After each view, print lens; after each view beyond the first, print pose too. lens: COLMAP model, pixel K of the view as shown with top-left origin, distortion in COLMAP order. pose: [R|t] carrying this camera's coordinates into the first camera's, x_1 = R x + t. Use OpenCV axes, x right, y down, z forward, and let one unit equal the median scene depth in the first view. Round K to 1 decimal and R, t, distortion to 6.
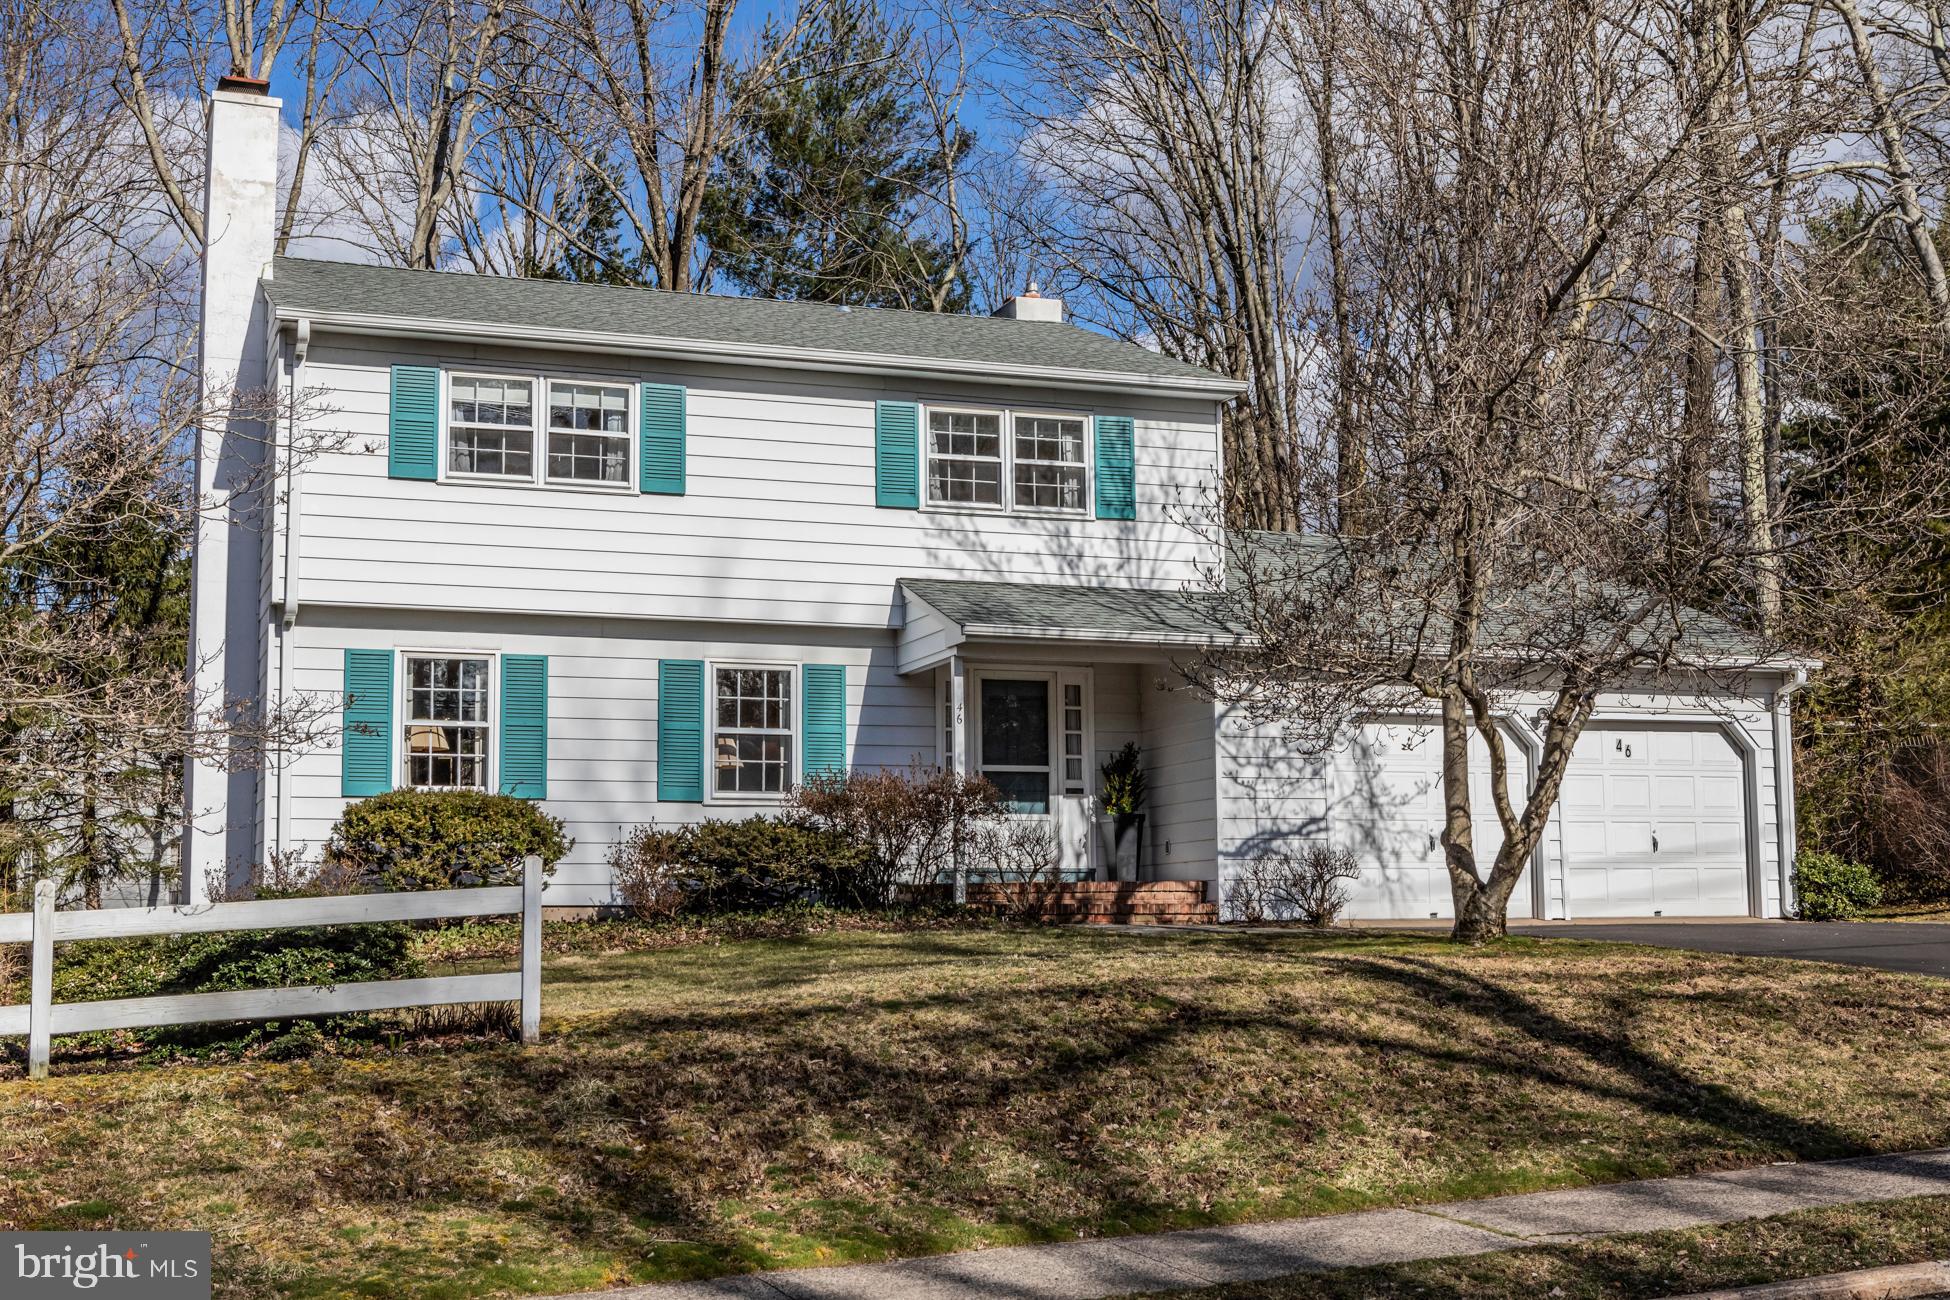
lens RADIAL K [[2565.4, 0, 975.4], [0, 2565.4, 645.0], [0, 0, 1]] dist [-0.003516, 0.000000]
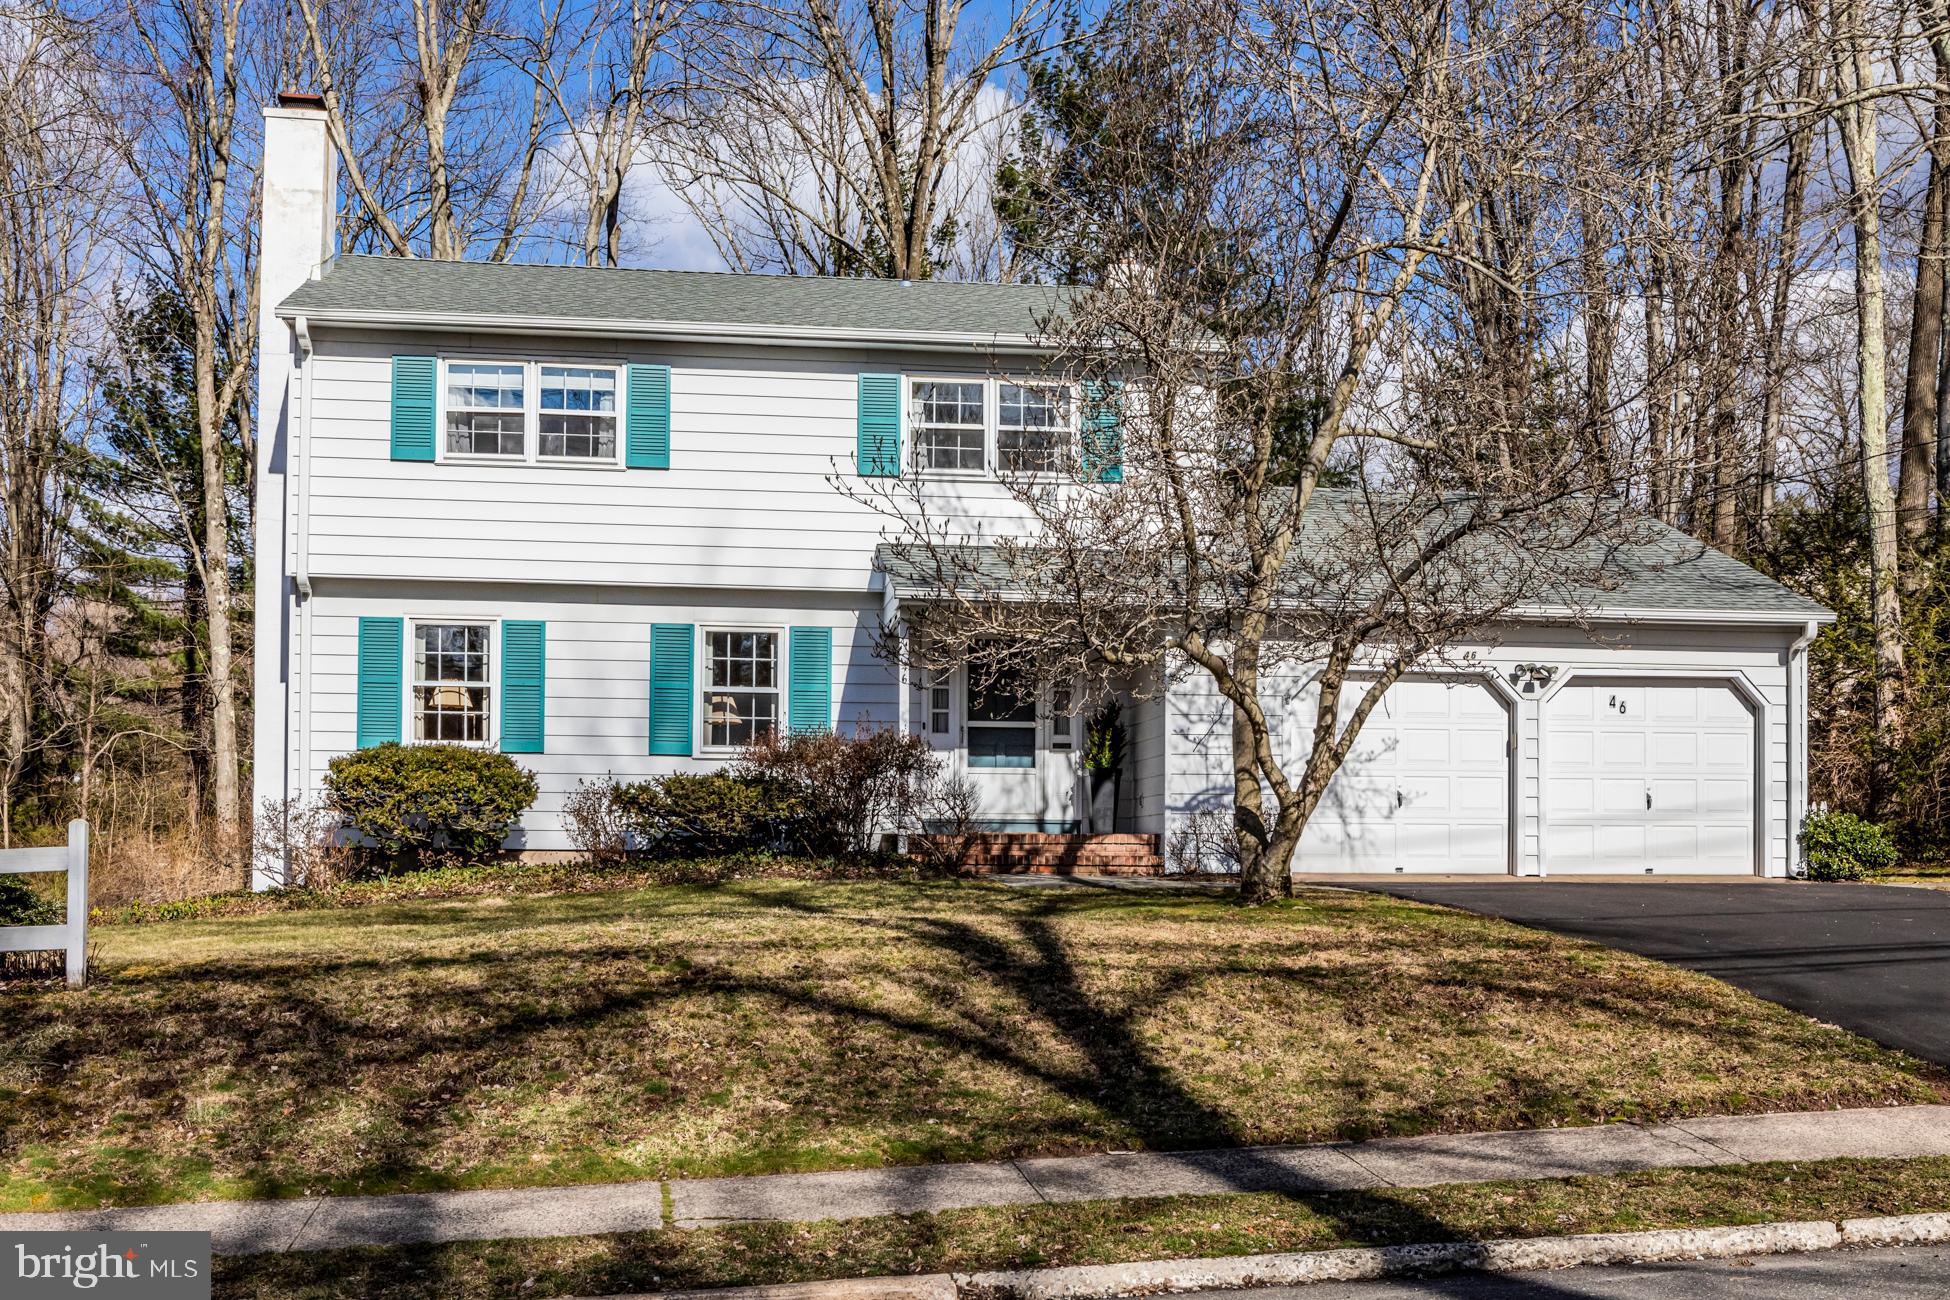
lens RADIAL K [[2361.5, 0, 975.3], [0, 2361.5, 796.6], [0, 0, 1]] dist [-0.012582, 0.000000]
pose [[0.974714, 0.008851, -0.223282, 0.228109], [0.010506, 0.996295, 0.085355, -0.005001], [0.223210, -0.085543, 0.971010, 0.061288]]
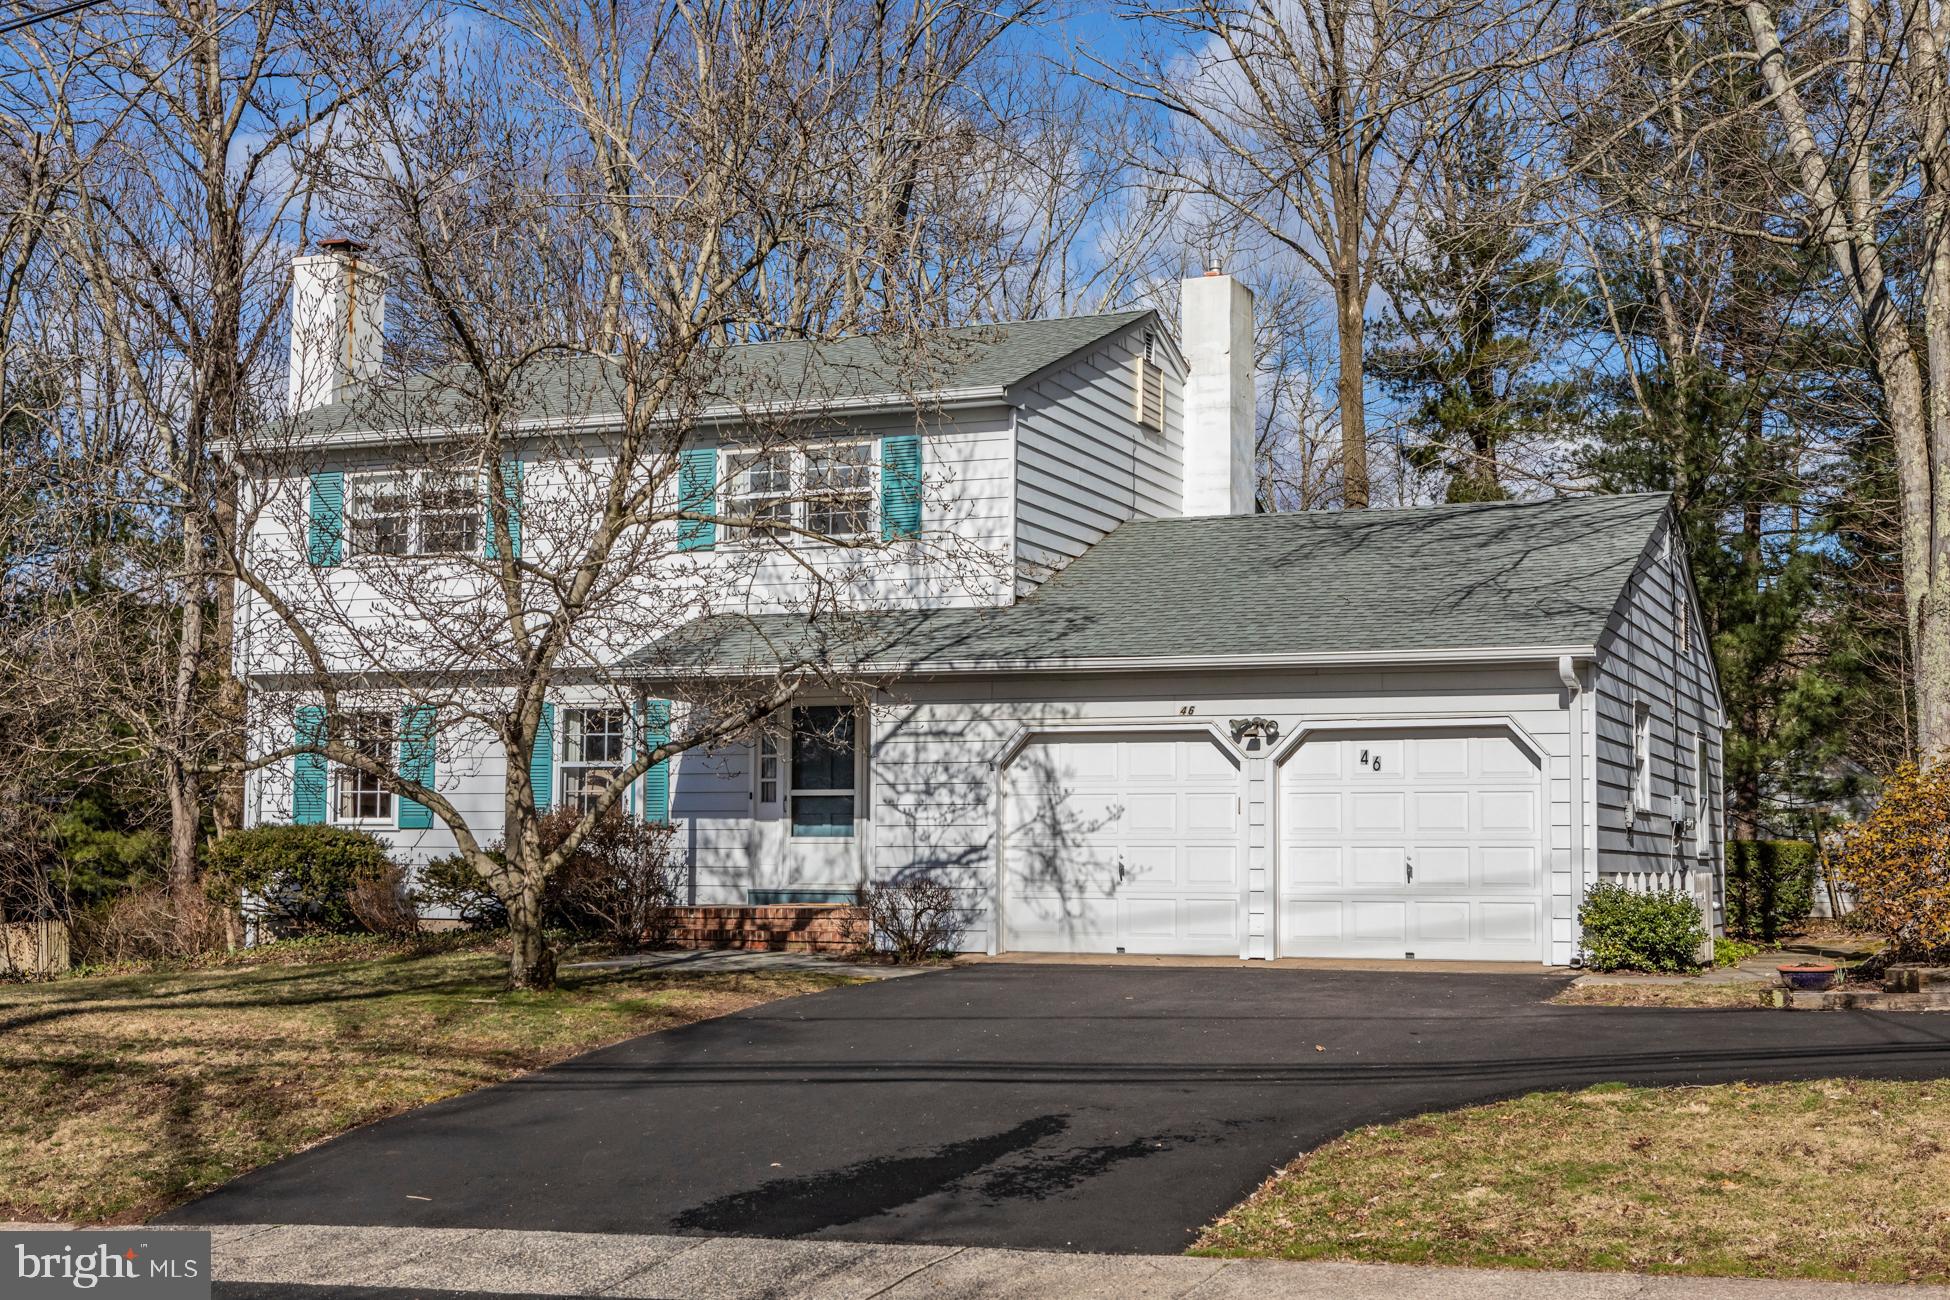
lens RADIAL K [[2565.4, 0, 975.7], [0, 2565.4, 650.7], [0, 0, 1]] dist [-0.003516, 0.000000]
pose [[0.724598, -0.044625, -0.687726, 0.792209], [0.067242, 0.997718, 0.006108, -0.011015], [0.685884, -0.050670, 0.725945, 0.311143]]
